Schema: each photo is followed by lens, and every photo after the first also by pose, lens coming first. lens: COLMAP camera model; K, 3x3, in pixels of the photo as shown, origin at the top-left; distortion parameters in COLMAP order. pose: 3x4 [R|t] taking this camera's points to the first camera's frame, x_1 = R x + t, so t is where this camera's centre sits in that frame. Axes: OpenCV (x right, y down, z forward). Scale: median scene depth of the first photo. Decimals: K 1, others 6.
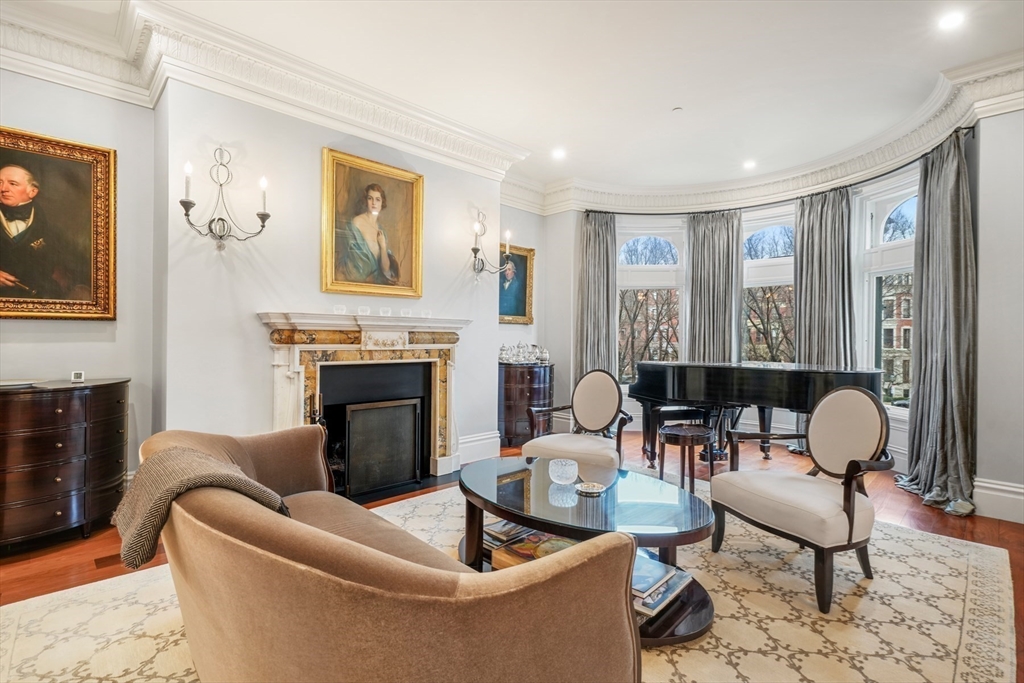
lens RADIAL K [[480.4, 0, 505.4], [0, 480.4, 336.4], [0, 0, 1]] dist [0.002731, 0.000510]
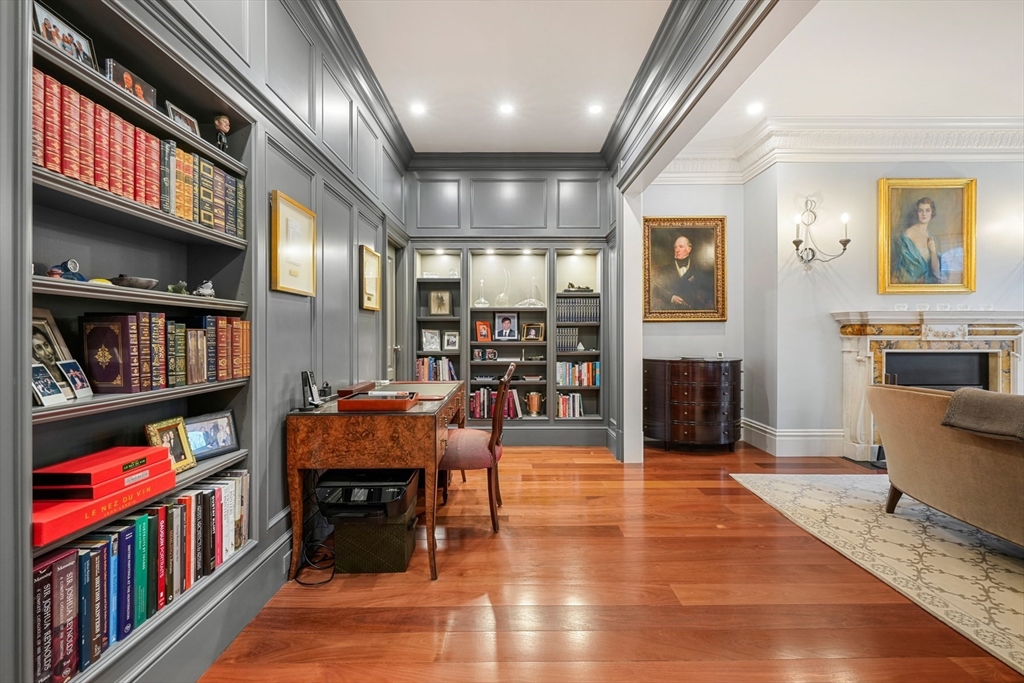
lens RADIAL K [[427.5, 0, 513.0], [0, 427.5, 336.4], [0, 0, 1]] dist [0.000301, 0.000010]
pose [[0.722374, -0.010205, -0.691427, -0.263507], [0.008508, 0.999947, -0.005870, 0.014141], [0.691450, -0.001642, 0.722422, -0.406735]]
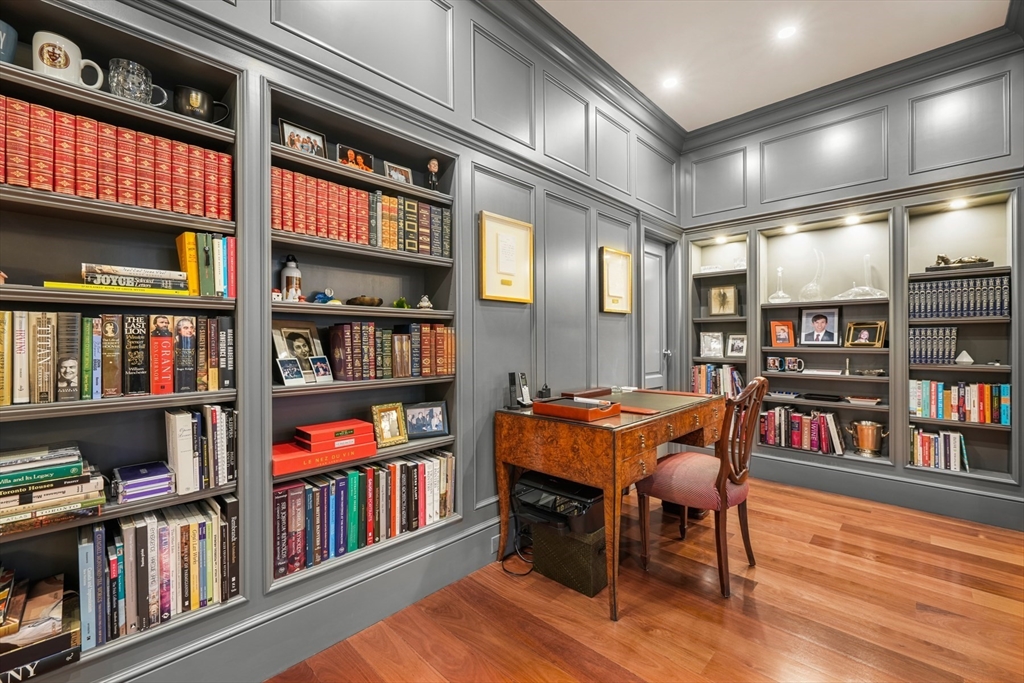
lens RADIAL K [[427.3, 0, 508.8], [0, 427.3, 340.2], [0, 0, 1]] dist [-0.000854, -0.000090]
pose [[0.030485, -0.009040, -0.999494, -0.246221], [0.000522, 0.999959, -0.009029, 0.014090], [0.999535, -0.000246, 0.030488, -0.234727]]
